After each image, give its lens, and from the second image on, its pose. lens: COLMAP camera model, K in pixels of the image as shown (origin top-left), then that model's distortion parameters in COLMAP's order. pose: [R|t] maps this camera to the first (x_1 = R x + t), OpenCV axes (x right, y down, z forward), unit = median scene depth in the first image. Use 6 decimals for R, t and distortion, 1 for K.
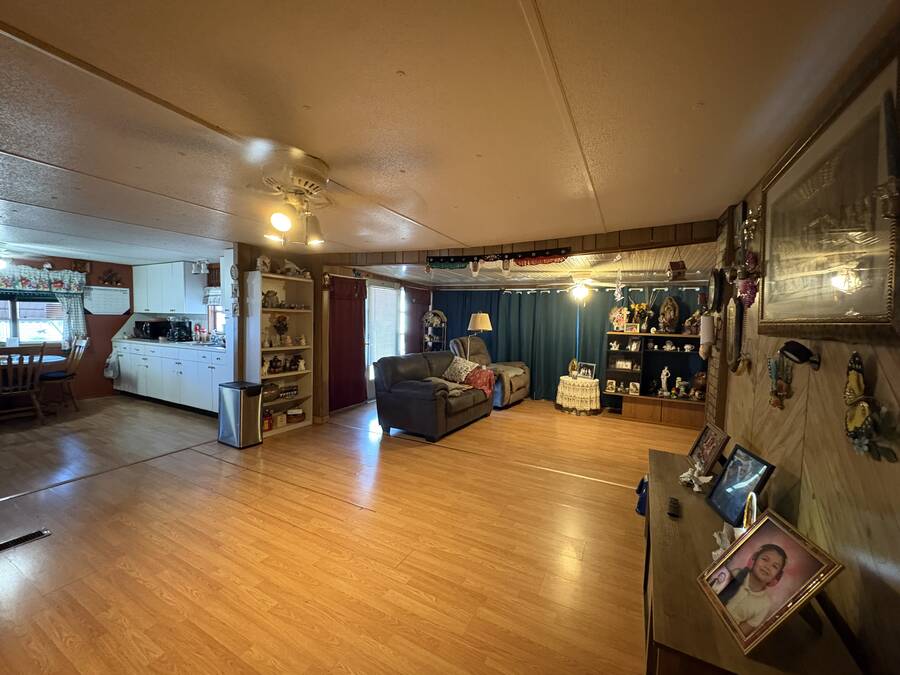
lens RADIAL K [[358.8, 0, 450.0], [0, 358.8, 337.5], [0, 0, 1]] dist [0.000370, 0.000211]
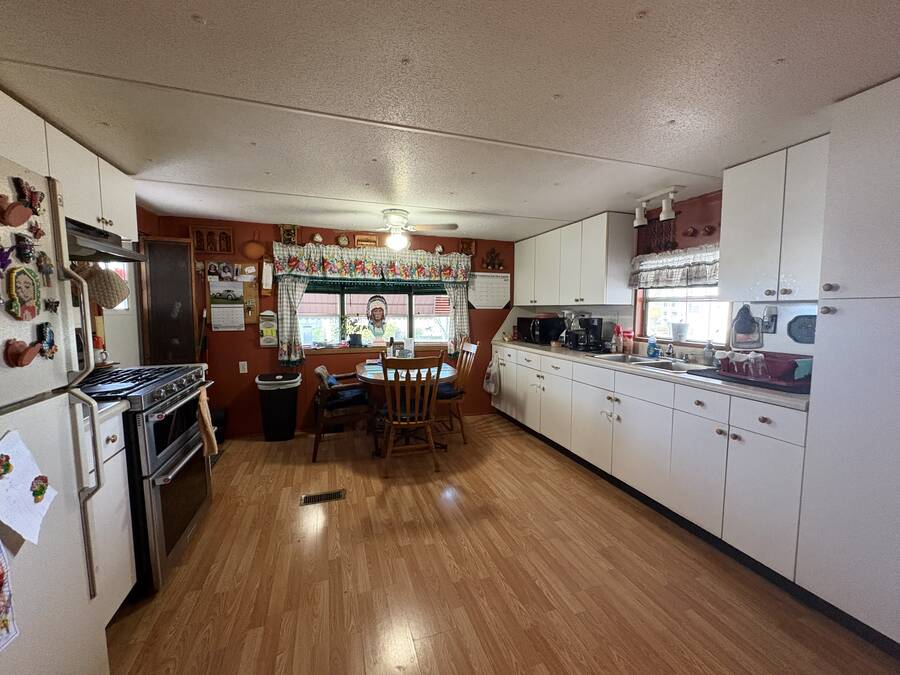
lens RADIAL K [[358.8, 0, 450.0], [0, 358.8, 337.5], [0, 0, 1]] dist [0.000370, 0.000211]
pose [[0.726704, 0.037892, -0.685904, -0.551906], [-0.026196, 0.999280, 0.027450, -0.024700], [0.686451, -0.001981, 0.727174, 0.438810]]
